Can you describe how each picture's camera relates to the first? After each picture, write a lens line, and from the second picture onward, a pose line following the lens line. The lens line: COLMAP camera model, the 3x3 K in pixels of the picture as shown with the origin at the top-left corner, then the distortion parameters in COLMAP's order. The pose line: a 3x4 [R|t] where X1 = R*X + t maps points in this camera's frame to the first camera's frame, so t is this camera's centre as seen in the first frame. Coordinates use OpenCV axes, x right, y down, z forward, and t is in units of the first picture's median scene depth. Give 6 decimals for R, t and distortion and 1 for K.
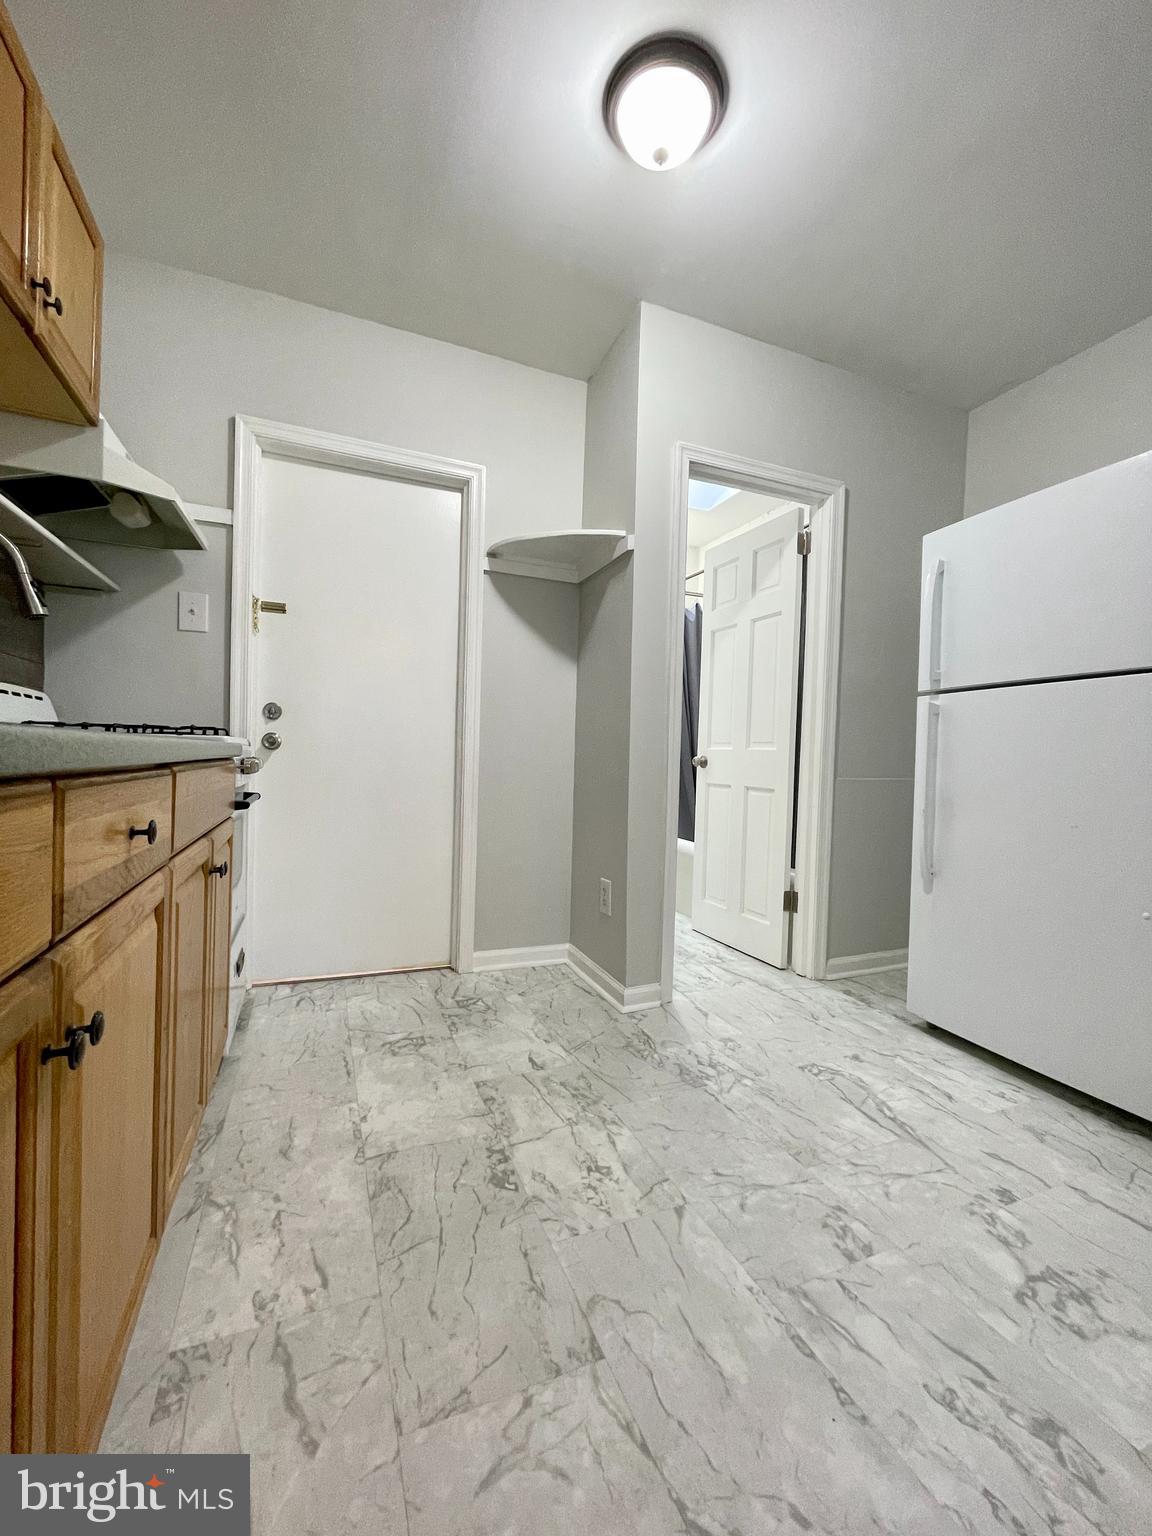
lens RADIAL K [[617.7, 0, 574.6], [0, 617.7, 767.4], [0, 0, 1]] dist [-0.002302, -0.000285]
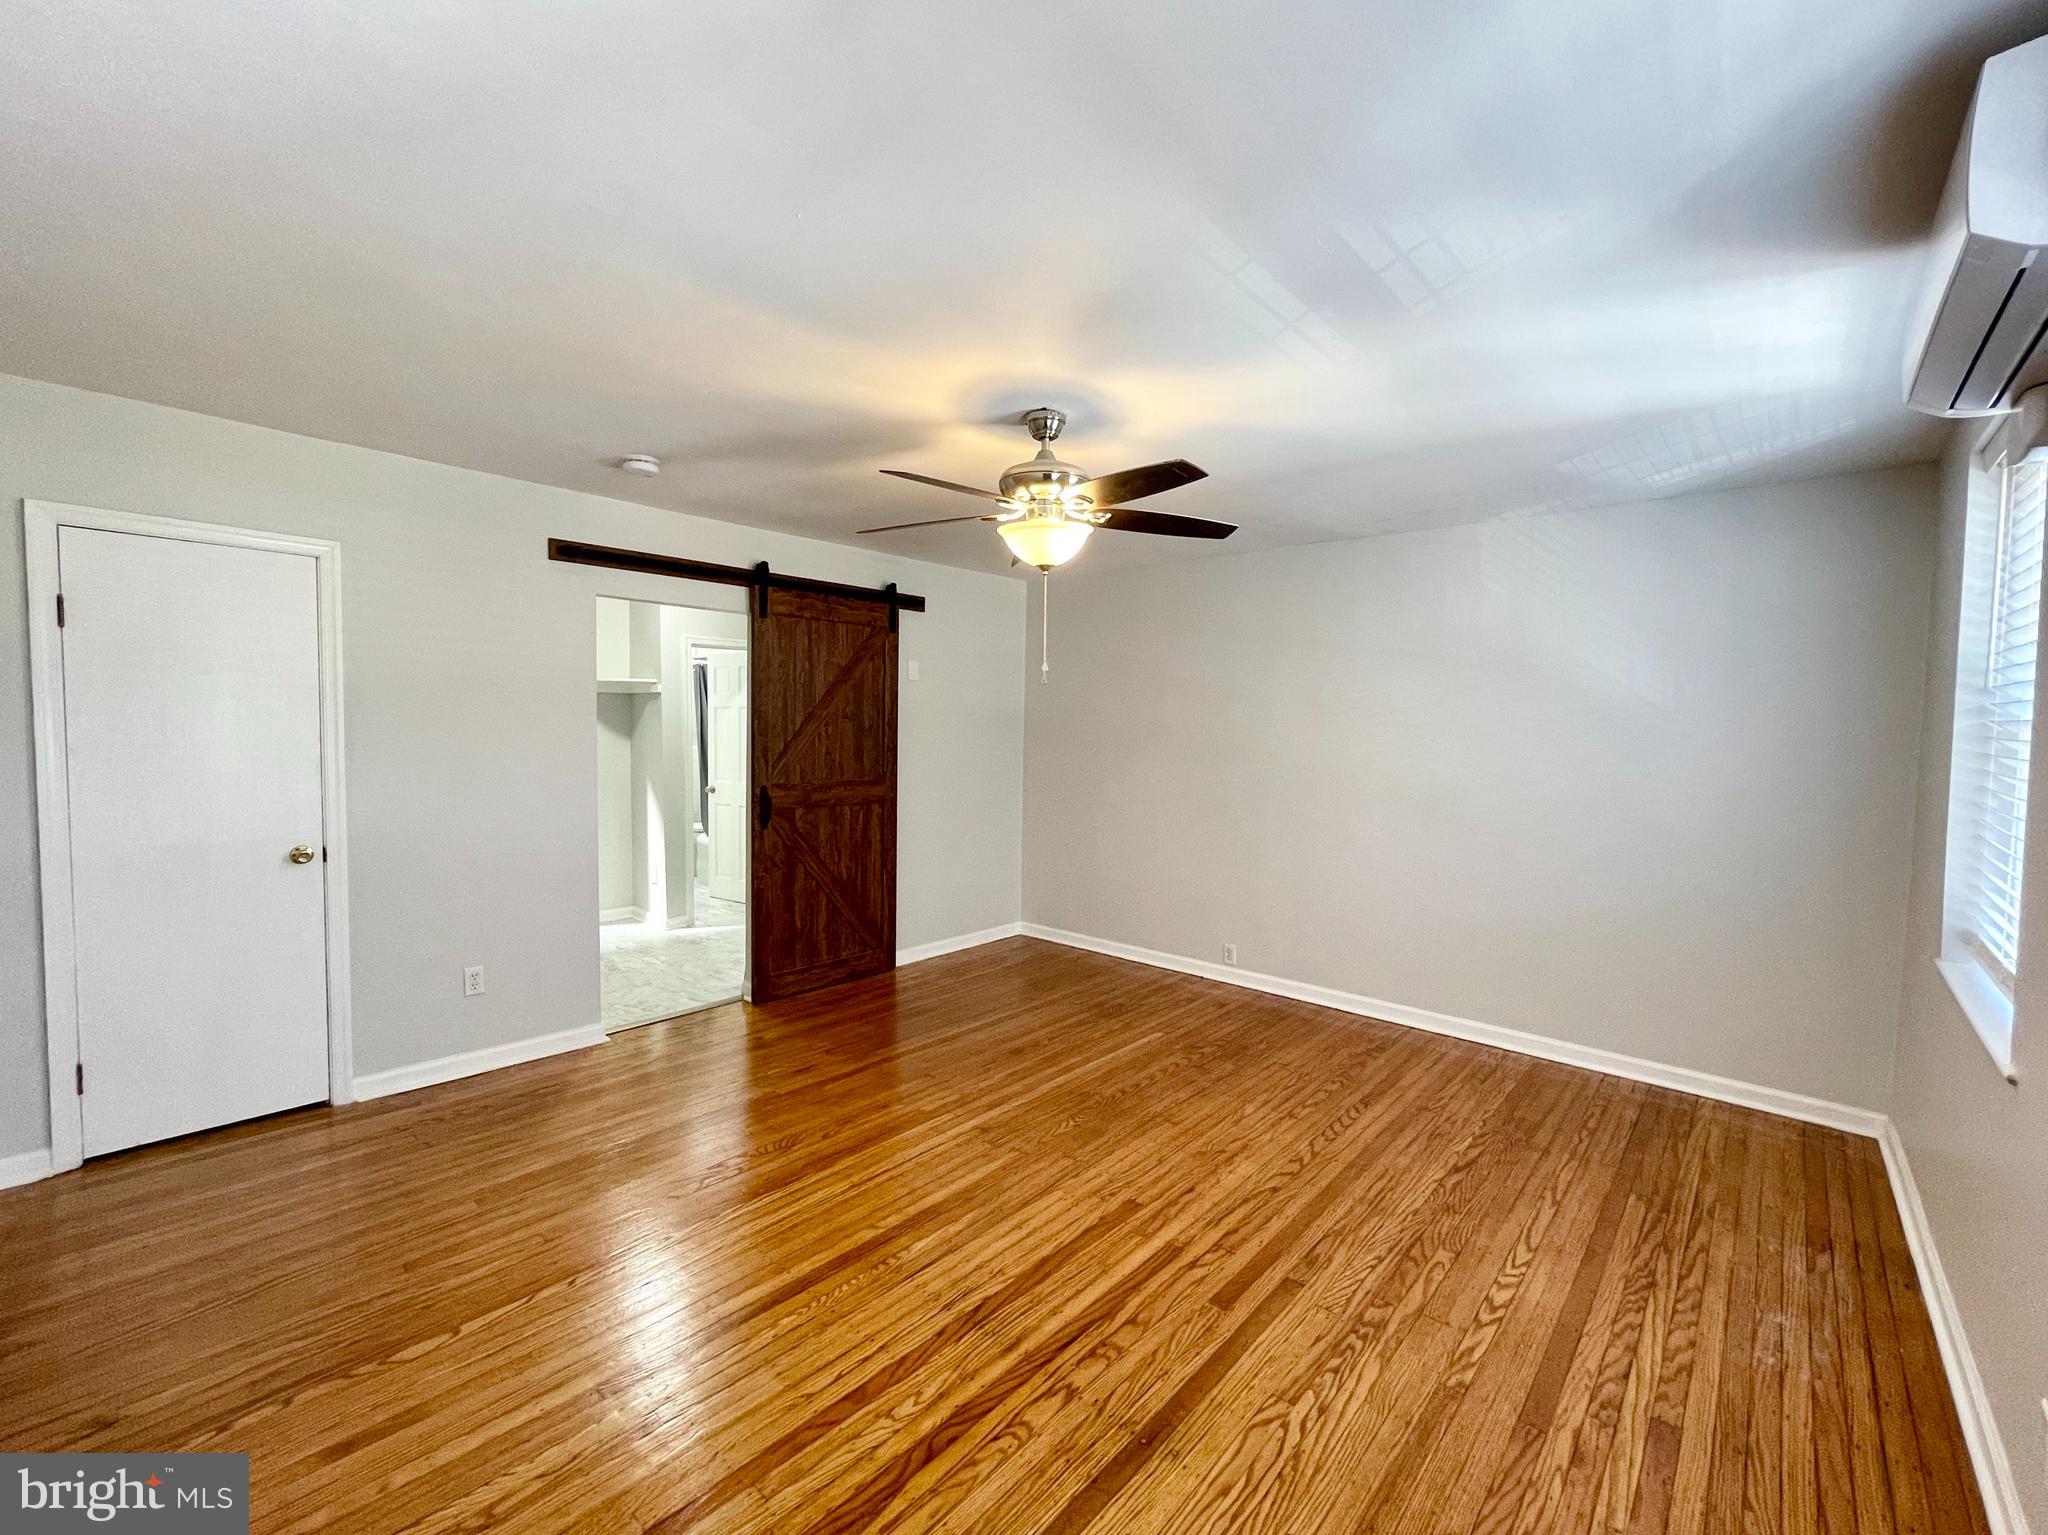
lens RADIAL K [[847.6, 0, 1024.0], [0, 847.6, 767.5], [0, 0, 1]] dist [-0.002567, -0.000217]
pose [[0.901172, -0.040094, 0.431602, -0.048736], [0.020608, 0.998550, 0.049733, -0.318074], [-0.432971, -0.035924, 0.900692, -2.636499]]
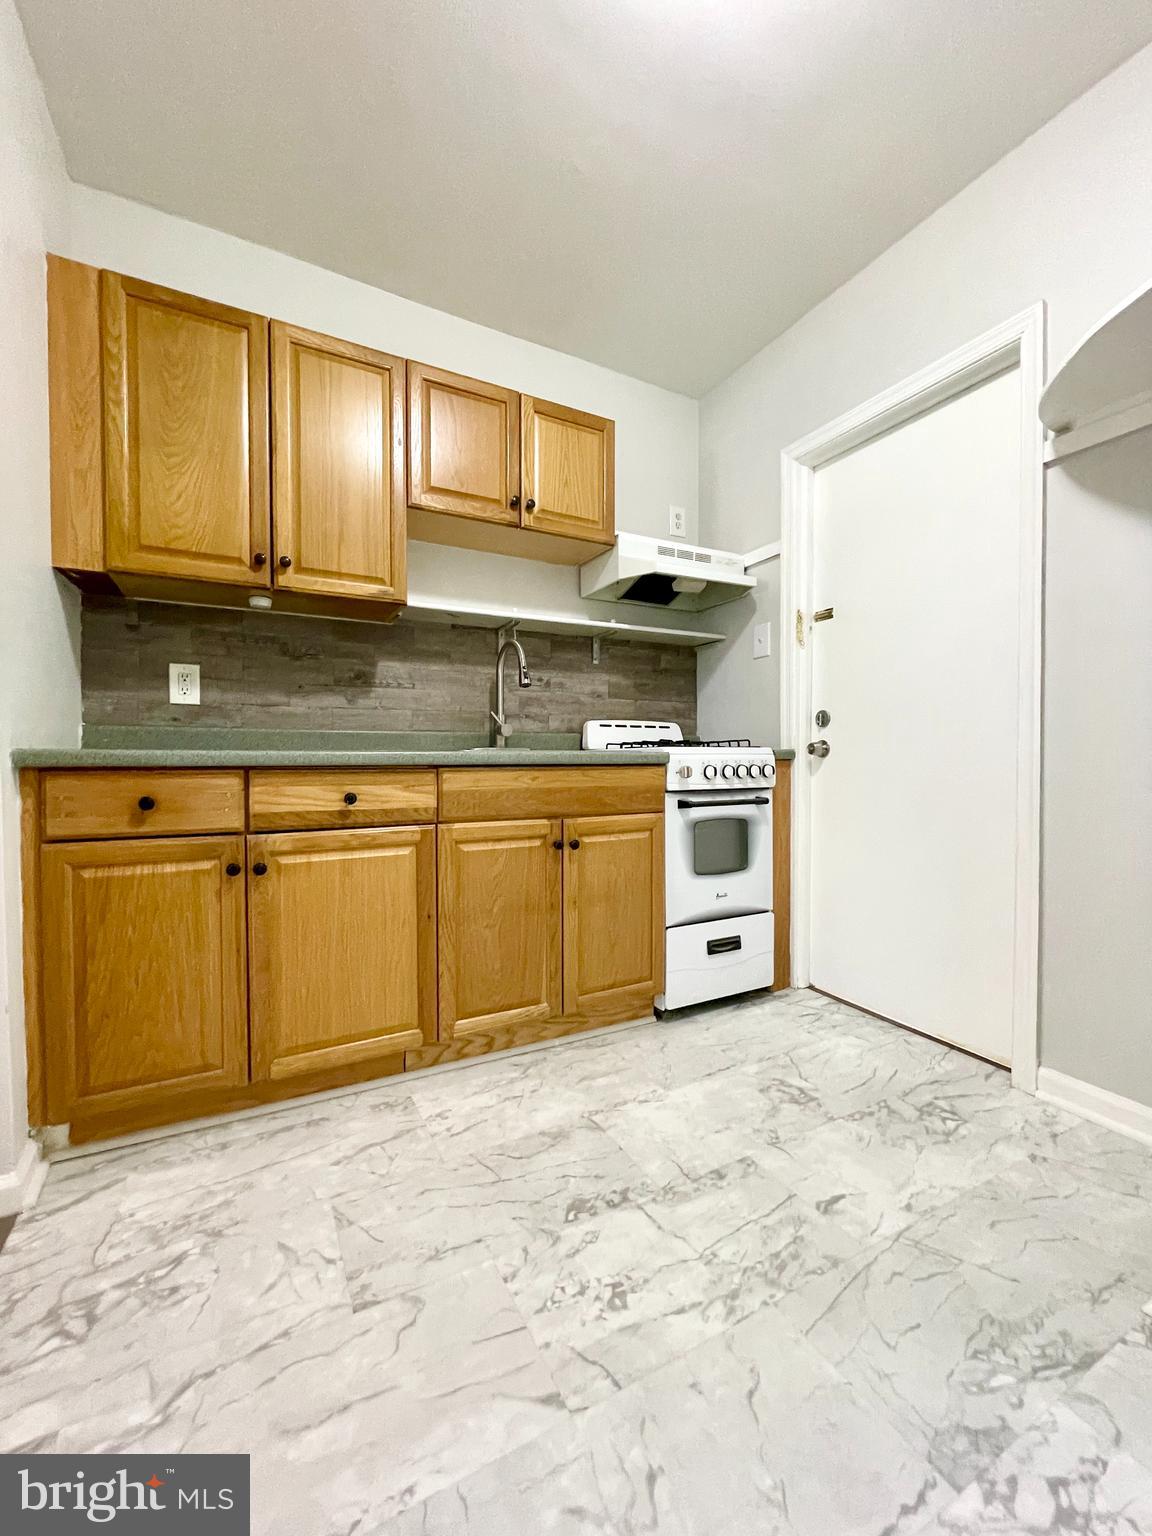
lens RADIAL K [[617.7, 0, 574.6], [0, 617.7, 767.4], [0, 0, 1]] dist [-0.002302, -0.000285]
pose [[0.102258, -0.013754, -0.994663, 0.684918], [-0.010378, 0.999835, -0.014892, 0.010964], [0.994704, 0.011846, 0.102099, 0.739105]]
